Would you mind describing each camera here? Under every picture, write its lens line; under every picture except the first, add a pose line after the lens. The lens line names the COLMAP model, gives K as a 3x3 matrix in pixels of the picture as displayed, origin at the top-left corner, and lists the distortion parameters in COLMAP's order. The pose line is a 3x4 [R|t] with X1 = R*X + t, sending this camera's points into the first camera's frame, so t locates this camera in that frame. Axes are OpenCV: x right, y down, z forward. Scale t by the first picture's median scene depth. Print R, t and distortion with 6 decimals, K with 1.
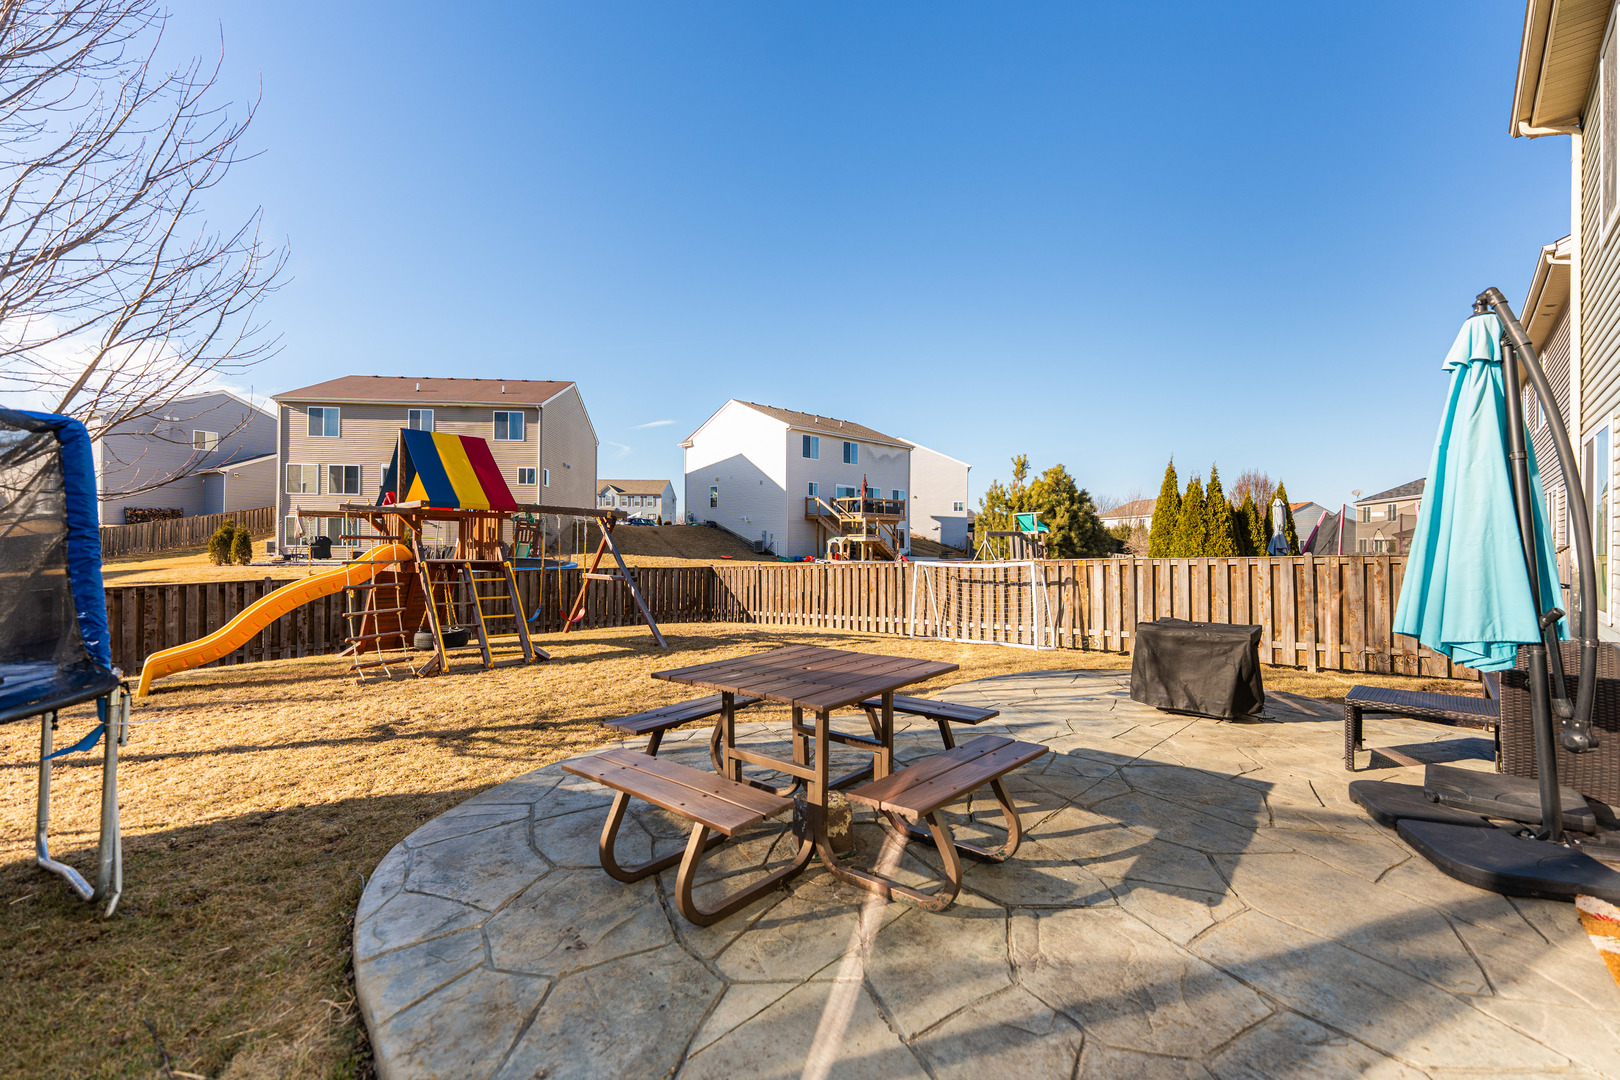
lens RADIAL K [[679.1, 0, 807.1], [0, 679.1, 522.5], [0, 0, 1]] dist [0.003160, -0.000320]
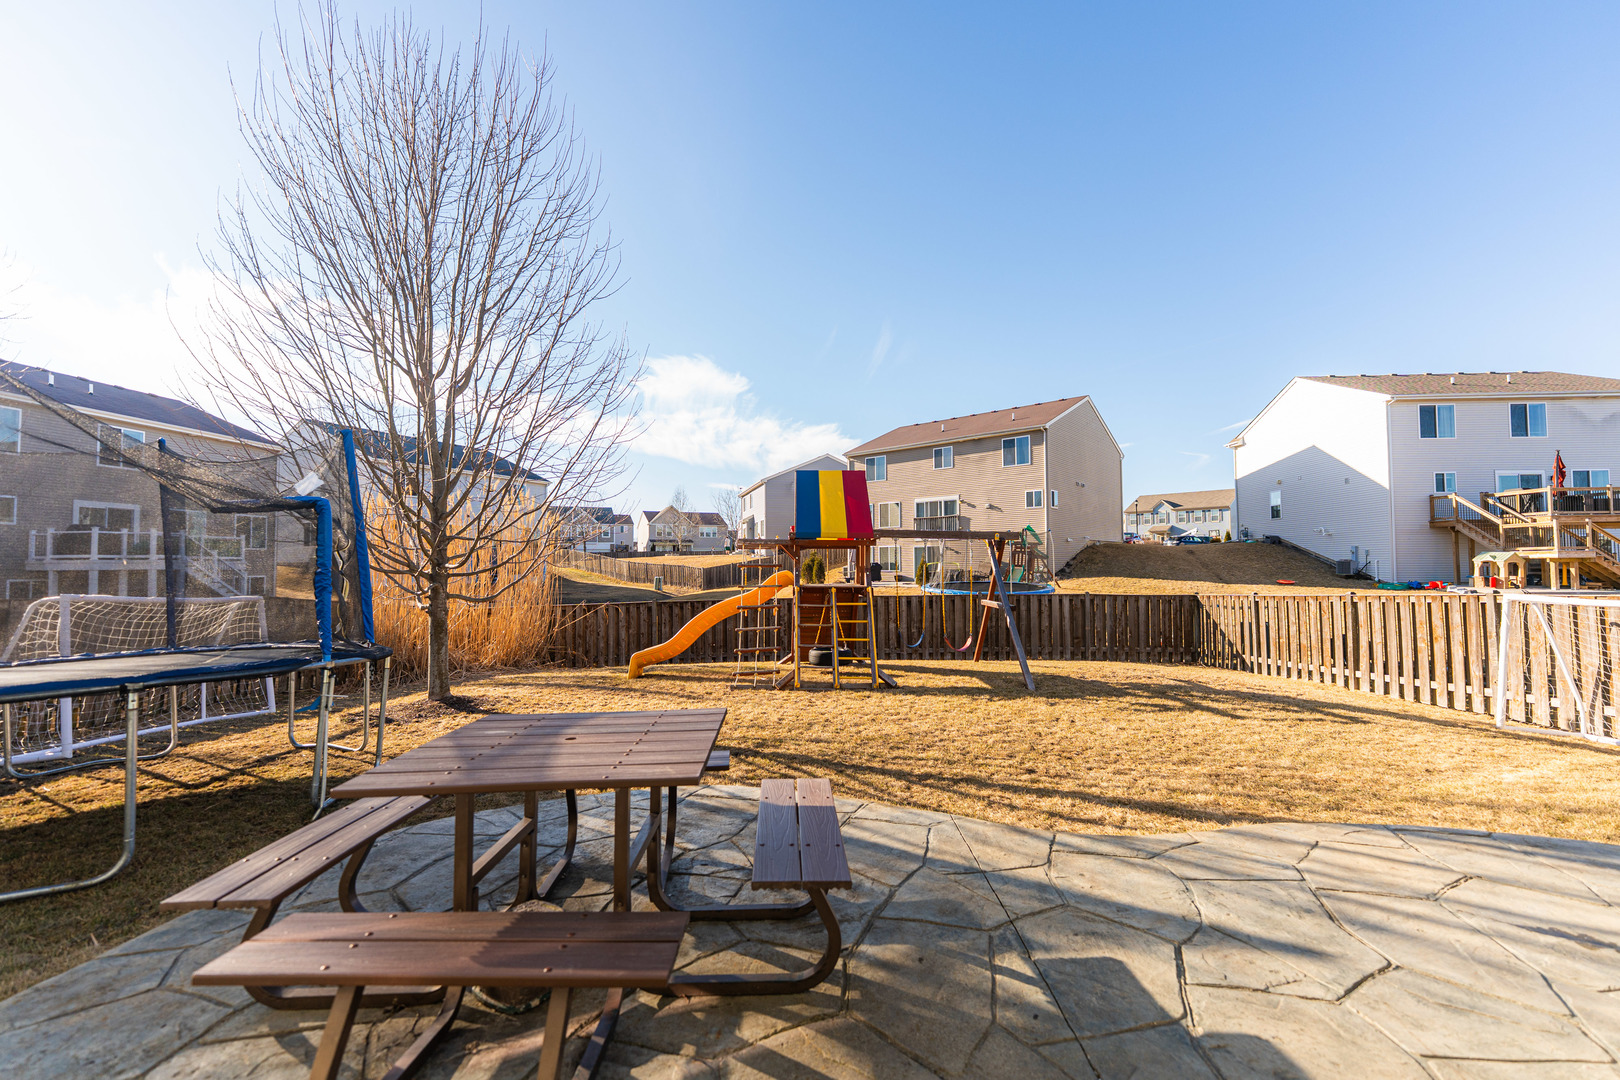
lens RADIAL K [[679.1, 0, 807.1], [0, 679.1, 522.5], [0, 0, 1]] dist [0.003160, -0.000320]
pose [[0.672669, -0.057948, -0.737671, 0.085657], [0.033702, 0.998293, -0.047689, 0.001884], [0.739175, 0.007218, 0.673474, 0.076261]]
